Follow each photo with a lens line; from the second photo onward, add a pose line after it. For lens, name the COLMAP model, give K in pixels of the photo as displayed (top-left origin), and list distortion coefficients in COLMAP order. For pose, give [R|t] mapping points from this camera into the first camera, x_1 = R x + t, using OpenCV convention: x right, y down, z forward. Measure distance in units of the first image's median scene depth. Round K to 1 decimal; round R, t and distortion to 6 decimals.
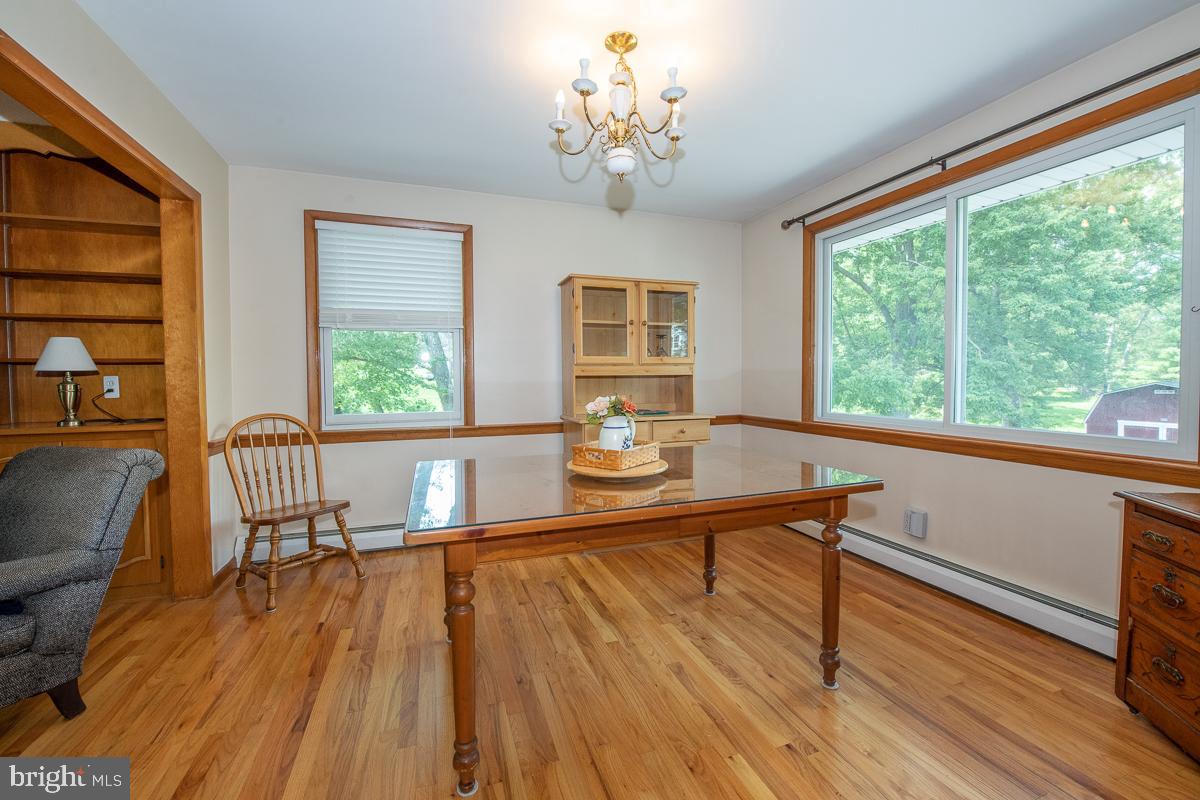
lens RADIAL K [[485.6, 0, 599.6], [0, 485.6, 405.9], [0, 0, 1]] dist [-0.018403, -0.000612]
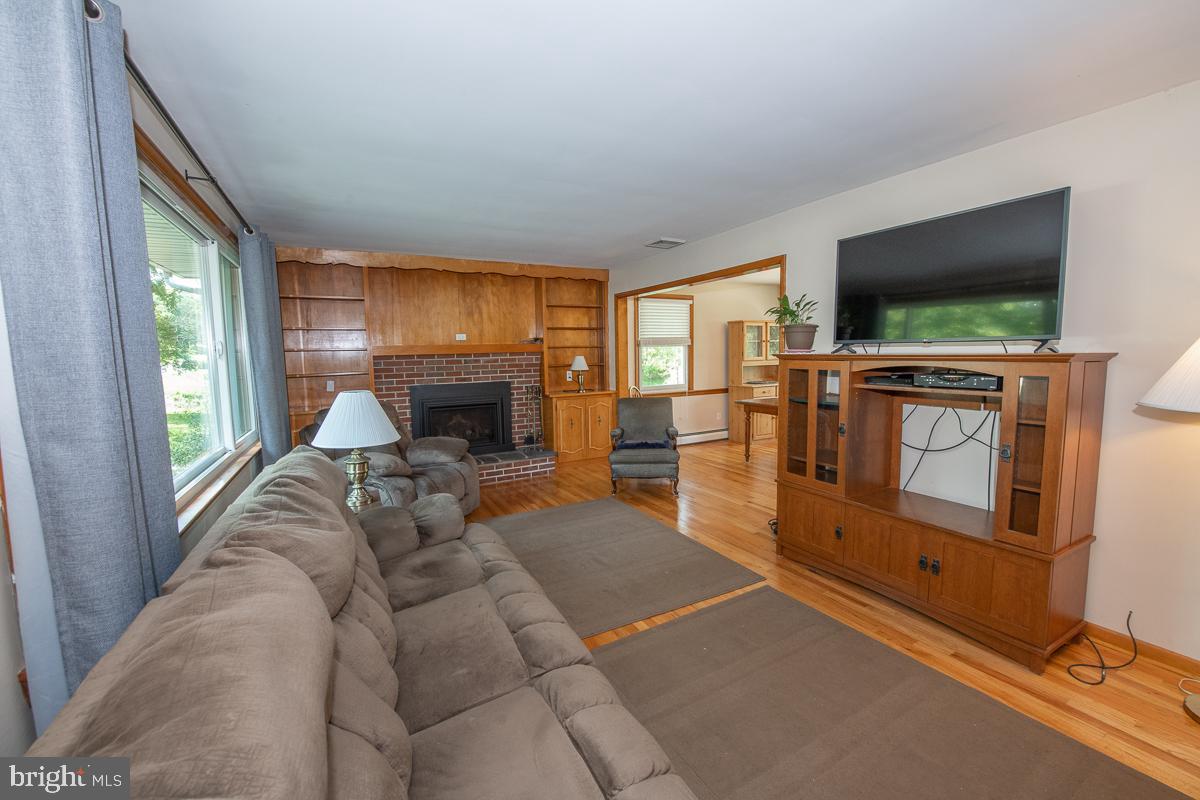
lens RADIAL K [[485.6, 0, 601.0], [0, 485.6, 400.8], [0, 0, 1]] dist [-0.018403, -0.000612]
pose [[0.987285, -0.022951, 0.157293, -1.220464], [0.015205, 0.998620, 0.050277, -0.033386], [-0.158229, -0.047246, 0.986271, -1.274333]]
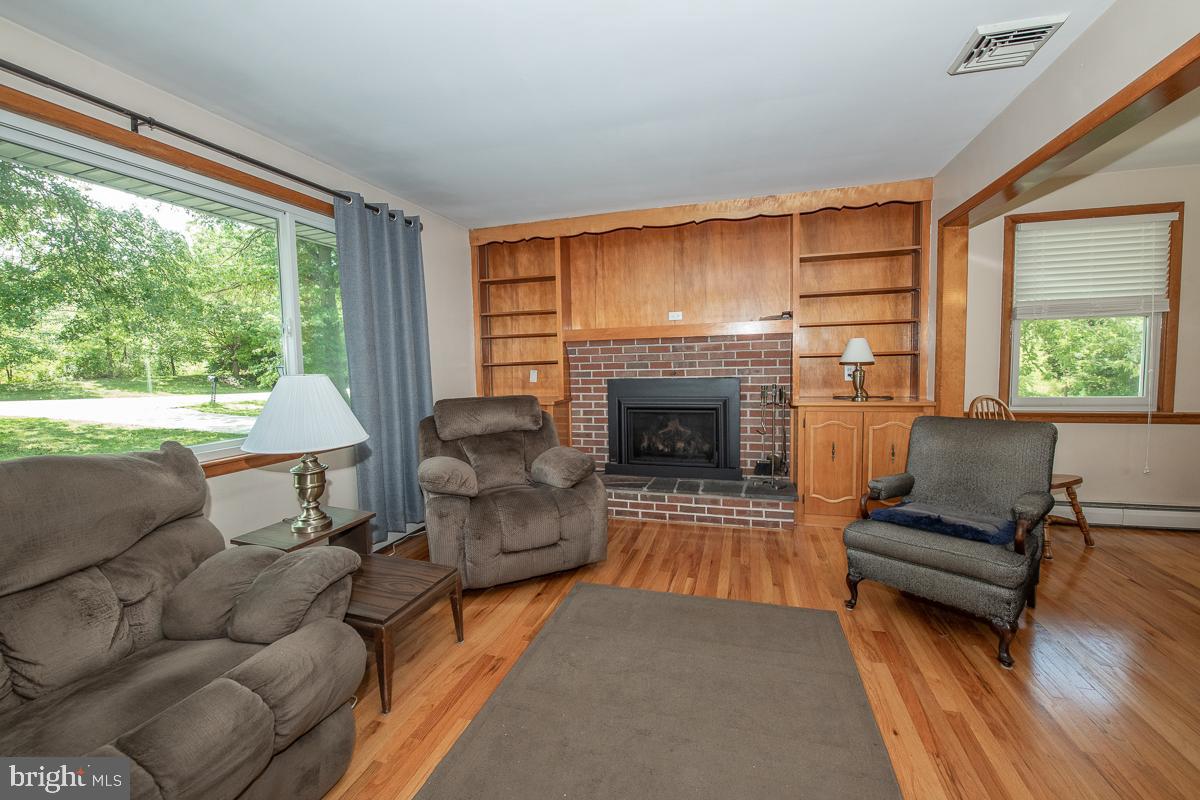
lens RADIAL K [[485.6, 0, 597.2], [0, 485.6, 392.5], [0, 0, 1]] dist [-0.018403, -0.000612]
pose [[0.804086, 0.033417, -0.593573, -0.761941], [-0.014413, 0.999221, 0.036730, -0.020602], [0.594338, -0.020979, 0.803942, -0.521193]]
